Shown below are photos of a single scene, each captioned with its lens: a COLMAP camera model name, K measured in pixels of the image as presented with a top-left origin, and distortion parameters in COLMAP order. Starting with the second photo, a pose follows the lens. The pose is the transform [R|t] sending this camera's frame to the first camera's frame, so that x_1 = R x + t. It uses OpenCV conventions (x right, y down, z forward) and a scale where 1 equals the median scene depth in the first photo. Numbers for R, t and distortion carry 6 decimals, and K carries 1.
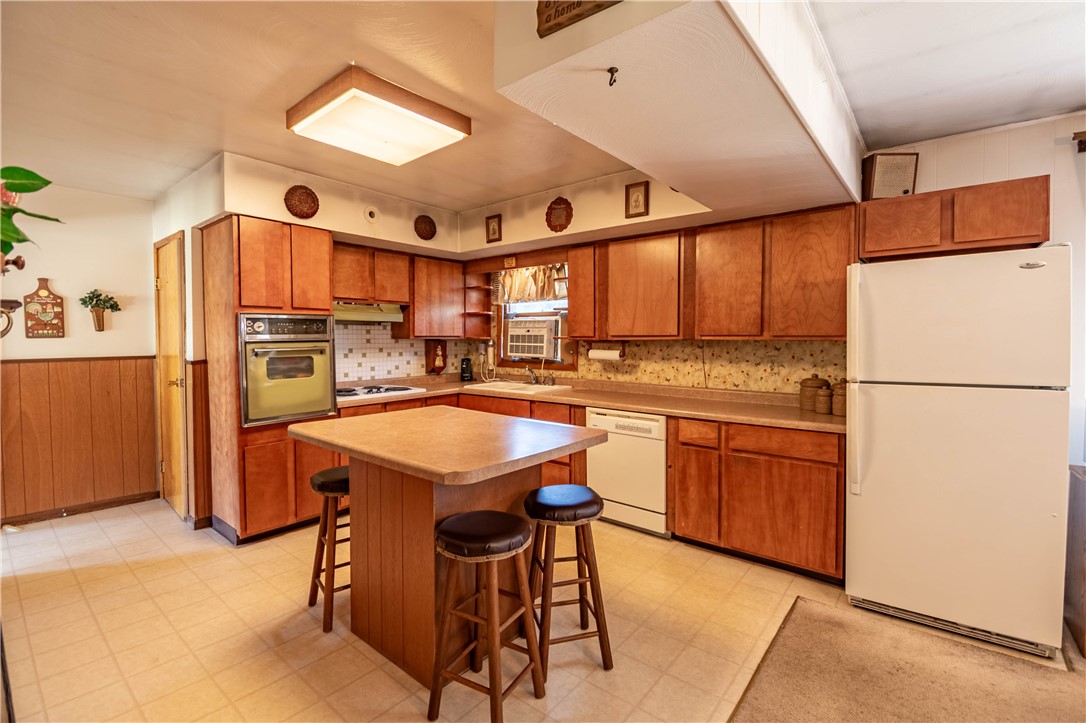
lens RADIAL K [[480.1, 0, 550.4], [0, 480.1, 355.4], [0, 0, 1]] dist [-0.008552, -0.008648]
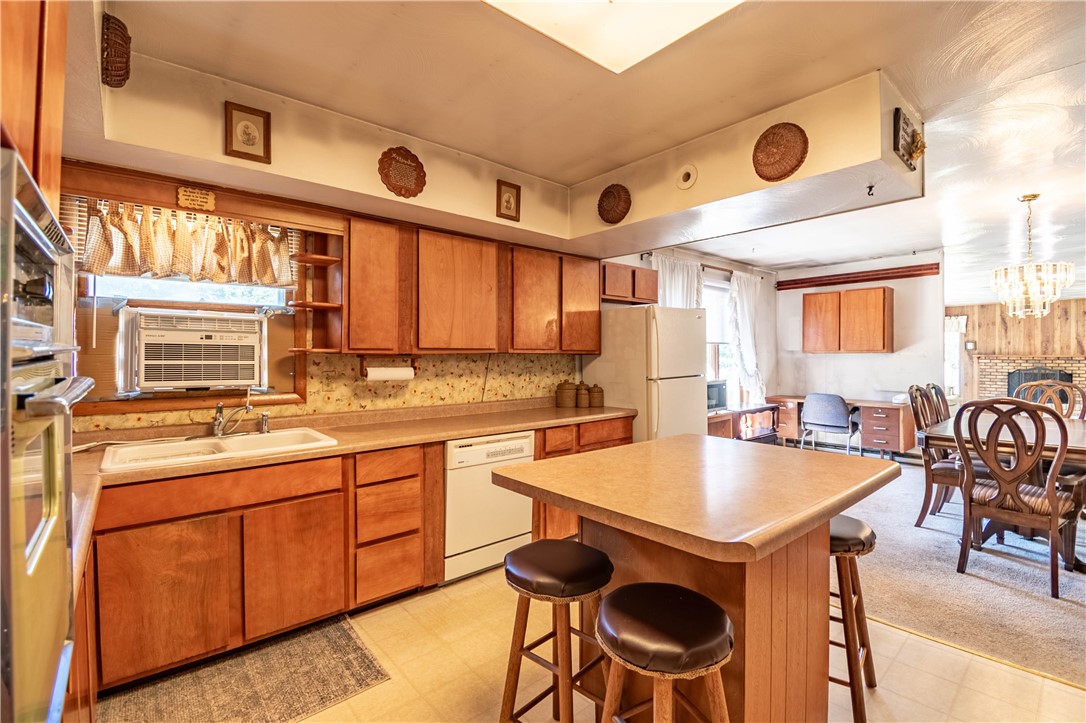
lens RADIAL K [[480.1, 0, 560.4], [0, 480.1, 356.2], [0, 0, 1]] dist [-0.008552, -0.008648]
pose [[0.155446, -0.005553, 0.987829, -0.602623], [0.034300, 0.999412, 0.000220, -0.020469], [-0.987249, 0.033849, 0.155545, 0.650880]]
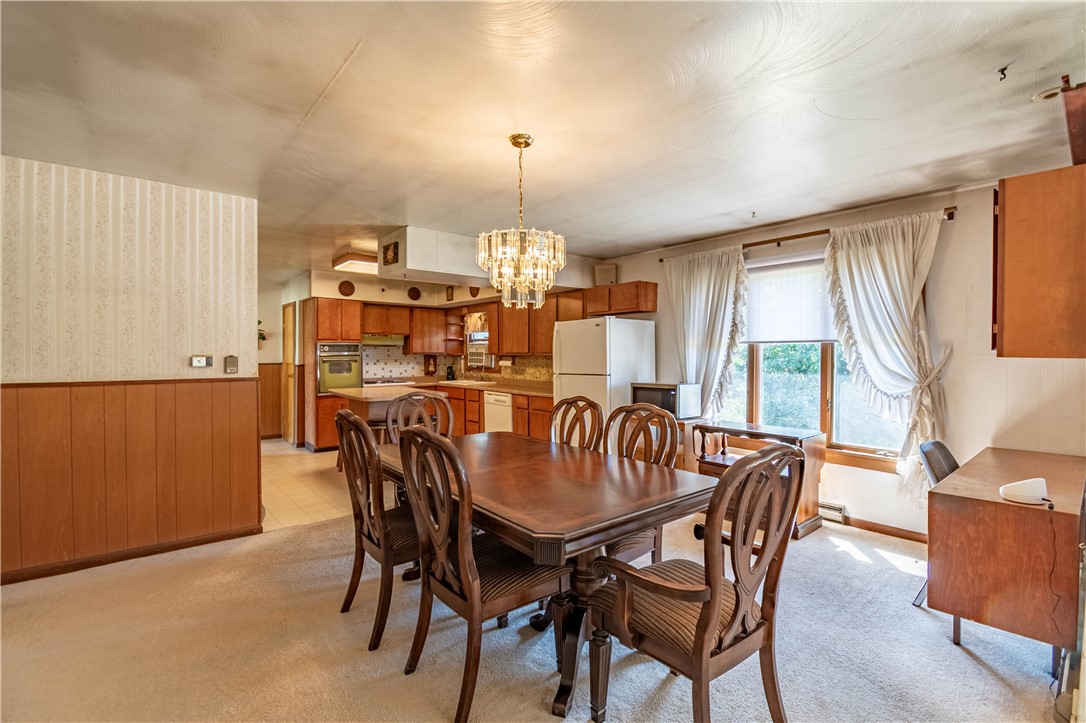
lens RADIAL K [[480.1, 0, 551.4], [0, 480.1, 355.0], [0, 0, 1]] dist [-0.008552, -0.008648]
pose [[0.983790, 0.001061, -0.179322, 0.623934], [-0.006917, 0.999463, -0.032030, 0.024274], [0.179191, 0.032751, 0.983269, -0.750270]]
